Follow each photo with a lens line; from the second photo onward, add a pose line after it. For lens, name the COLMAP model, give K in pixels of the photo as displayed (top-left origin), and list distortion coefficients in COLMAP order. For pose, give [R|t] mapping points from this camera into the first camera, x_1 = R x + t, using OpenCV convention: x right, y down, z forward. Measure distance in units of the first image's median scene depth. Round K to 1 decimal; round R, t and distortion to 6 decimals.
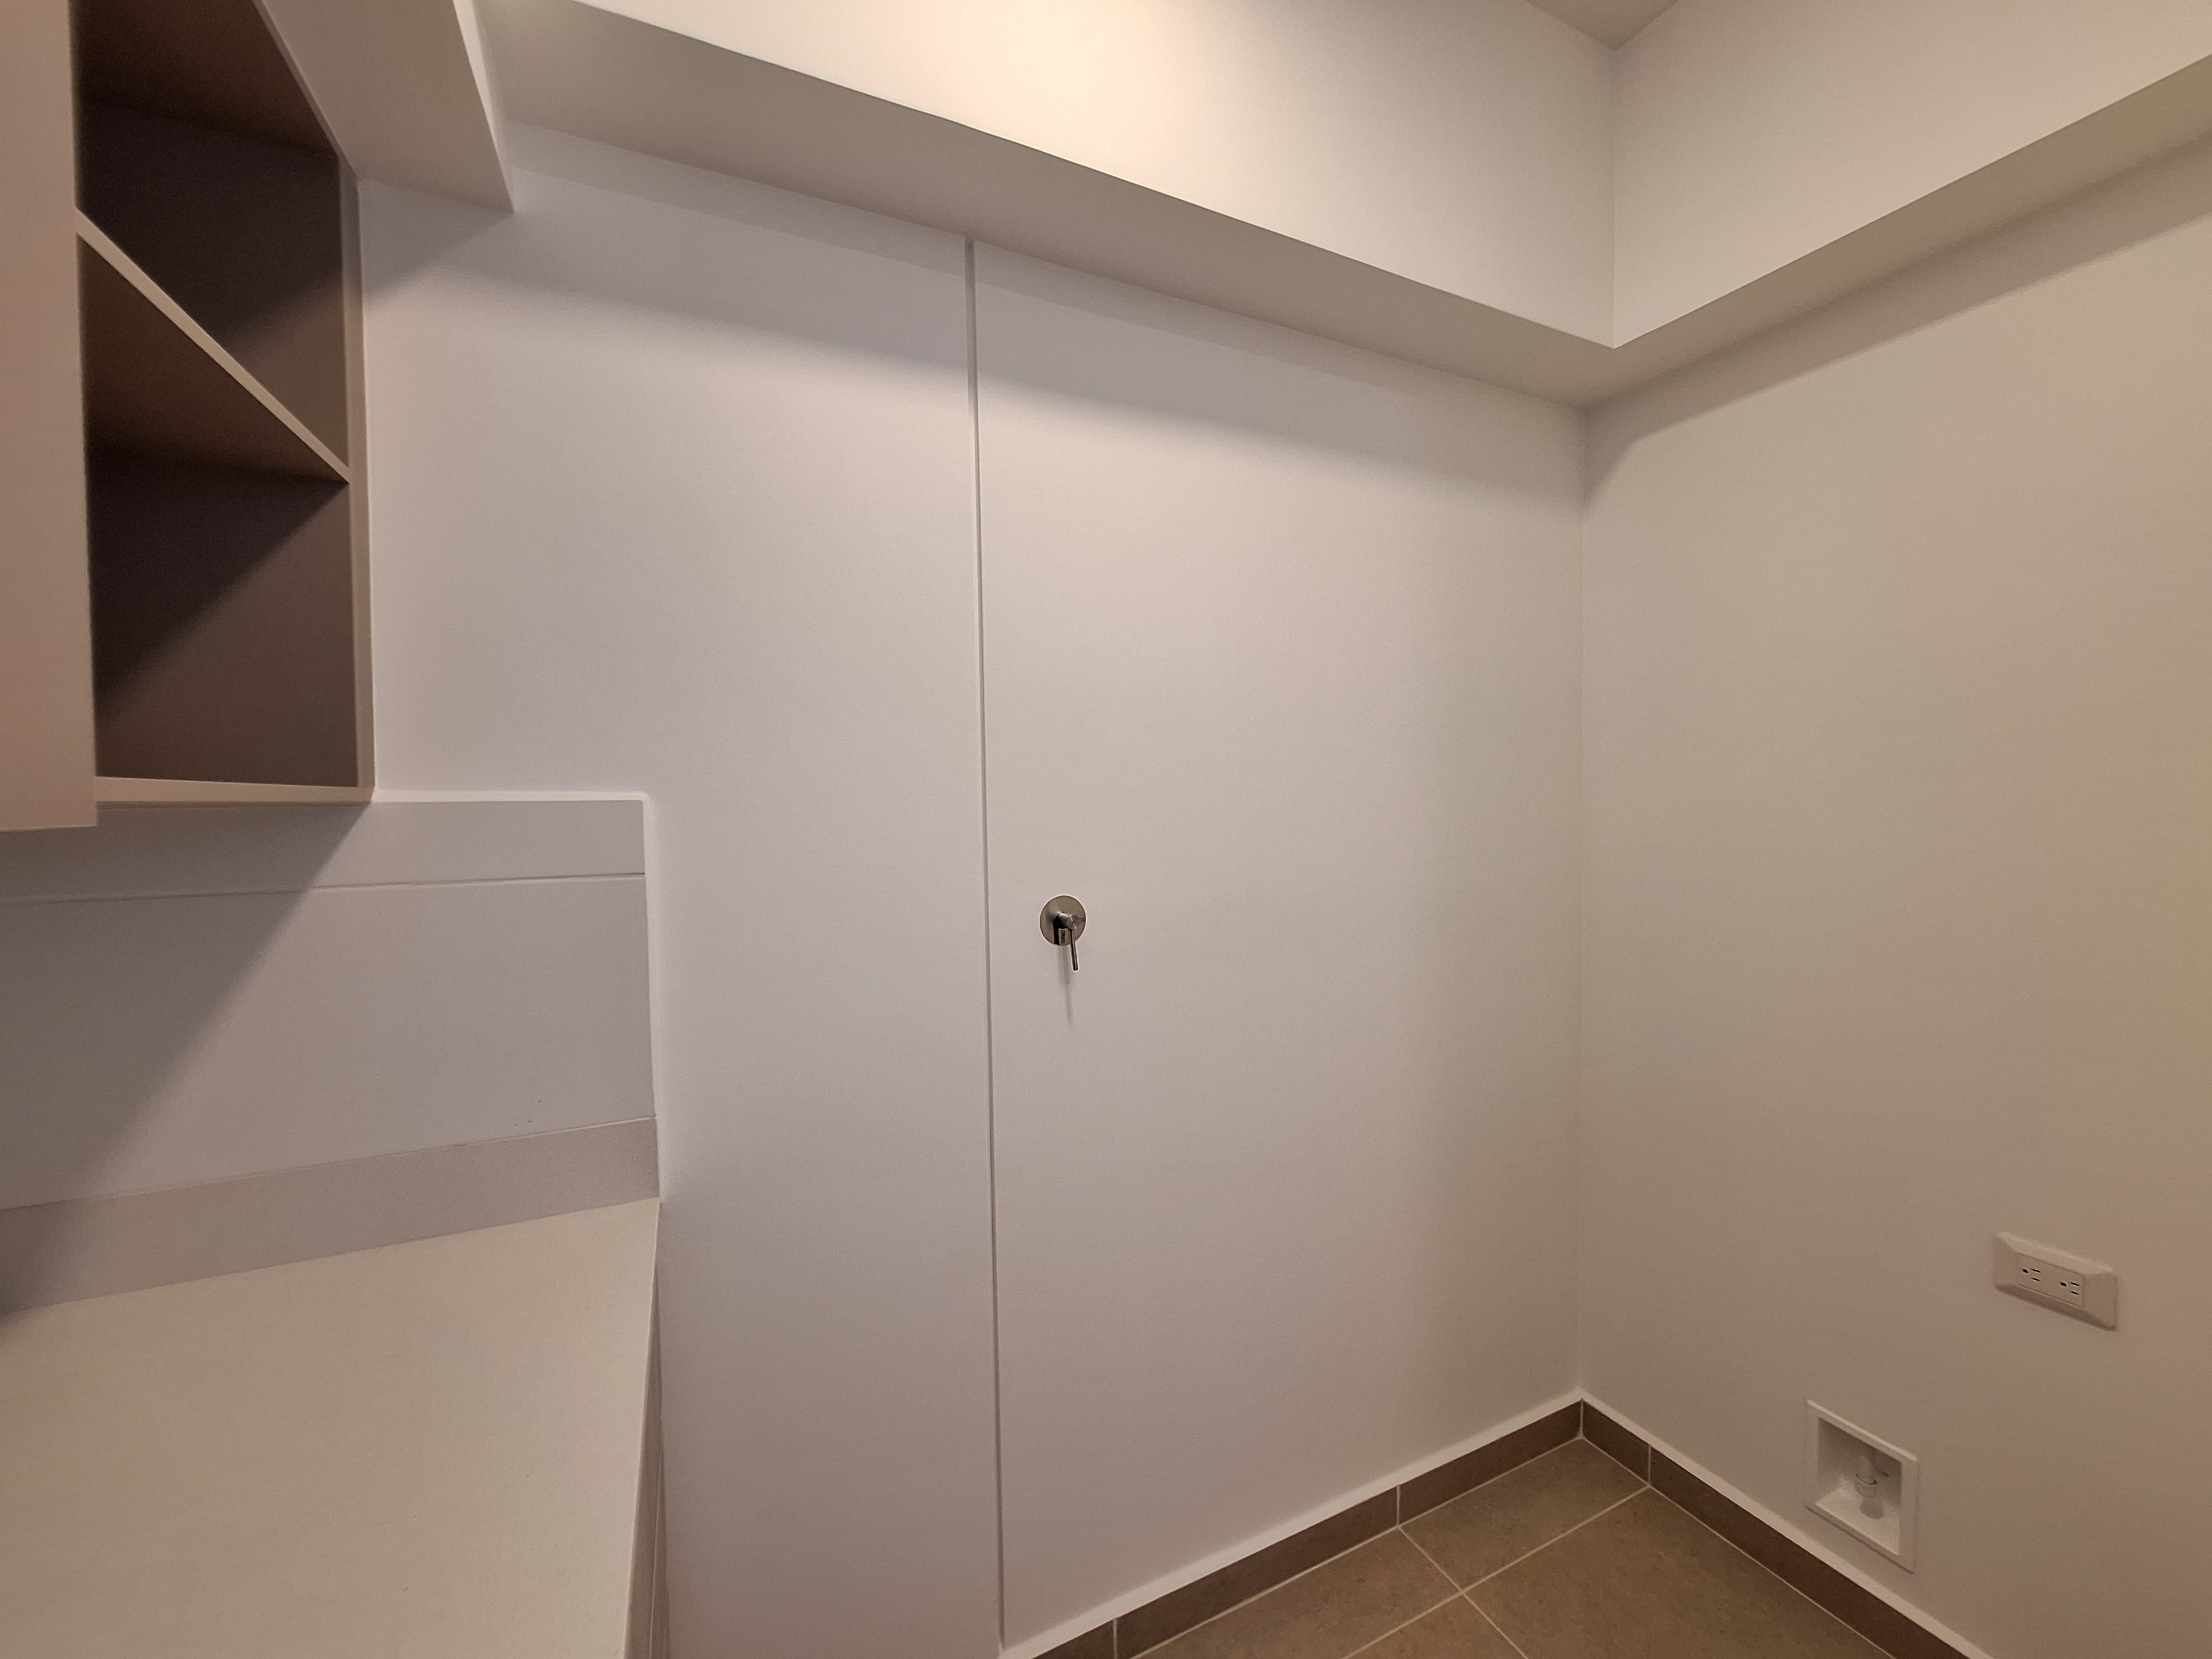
lens RADIAL K [[875.9, 0, 1109.2], [0, 875.9, 821.2], [0, 0, 1]] dist [-0.009346, 0.002845]
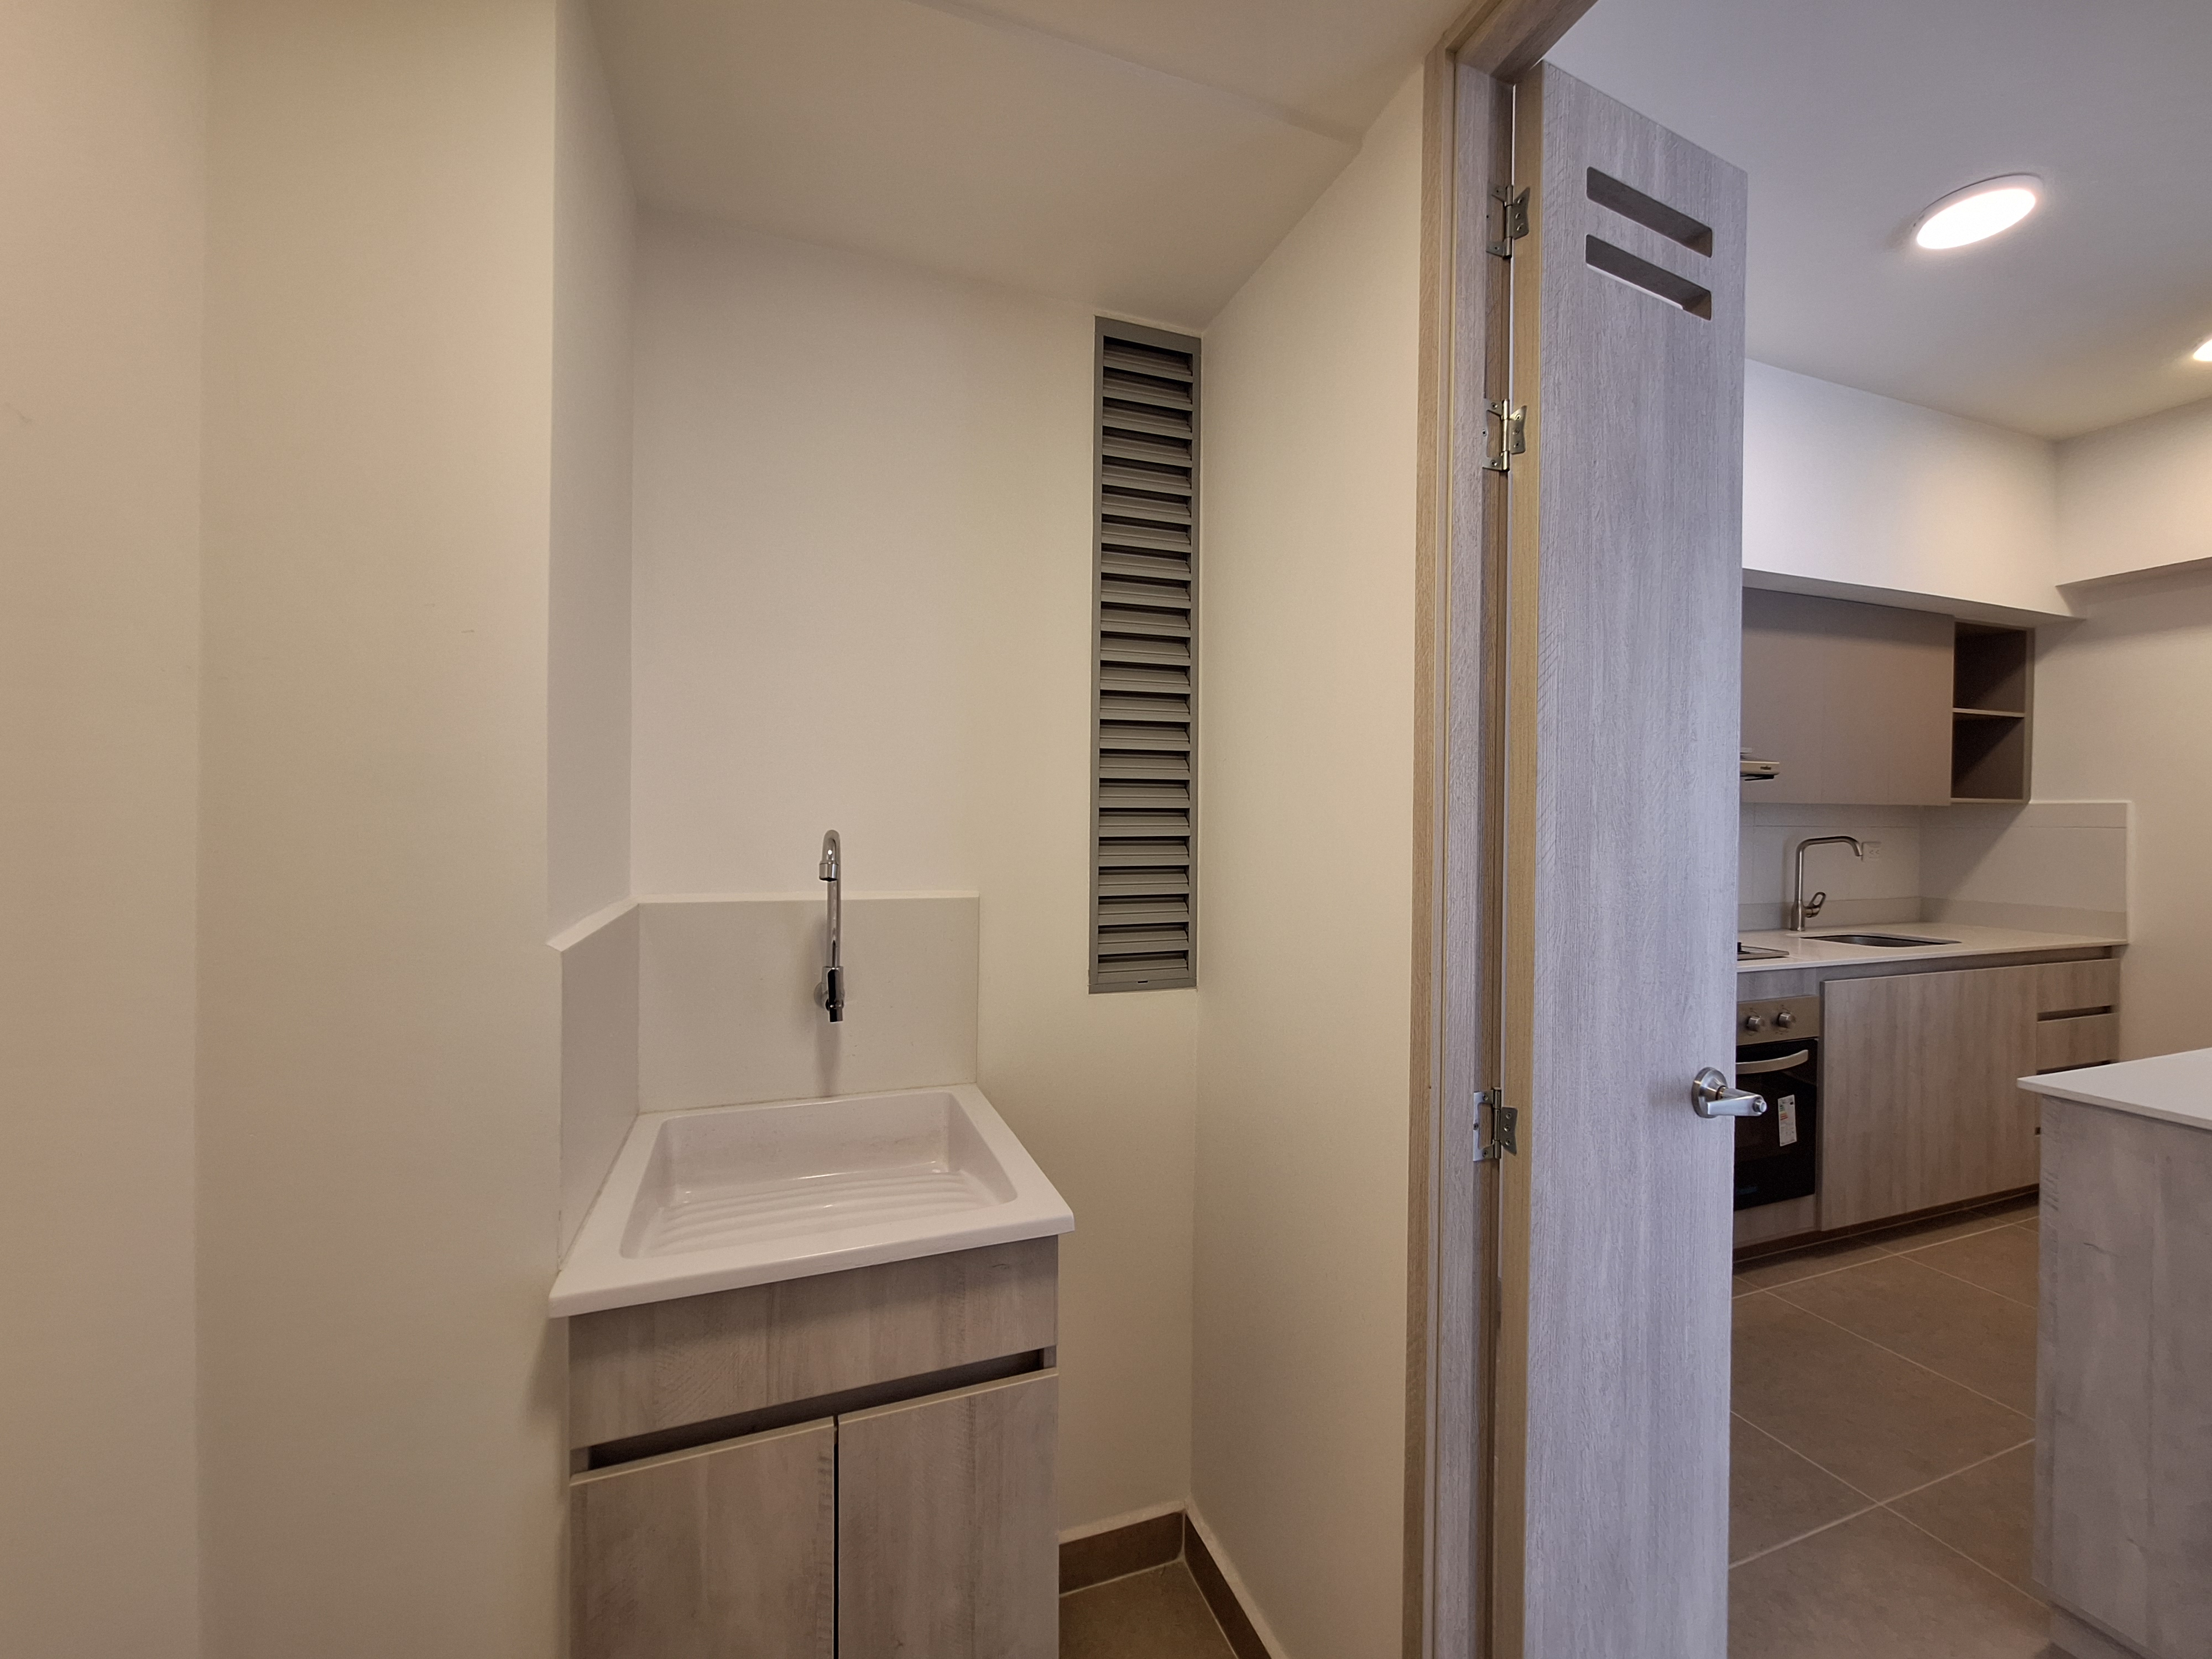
lens RADIAL K [[875.9, 0, 1101.5], [0, 875.9, 824.3], [0, 0, 1]] dist [-0.009346, 0.002845]
pose [[-0.118910, 0.010360, -0.992851, 3.152765], [-0.036158, 0.999237, 0.014757, 0.147290], [0.992246, 0.037655, -0.118444, -2.354140]]
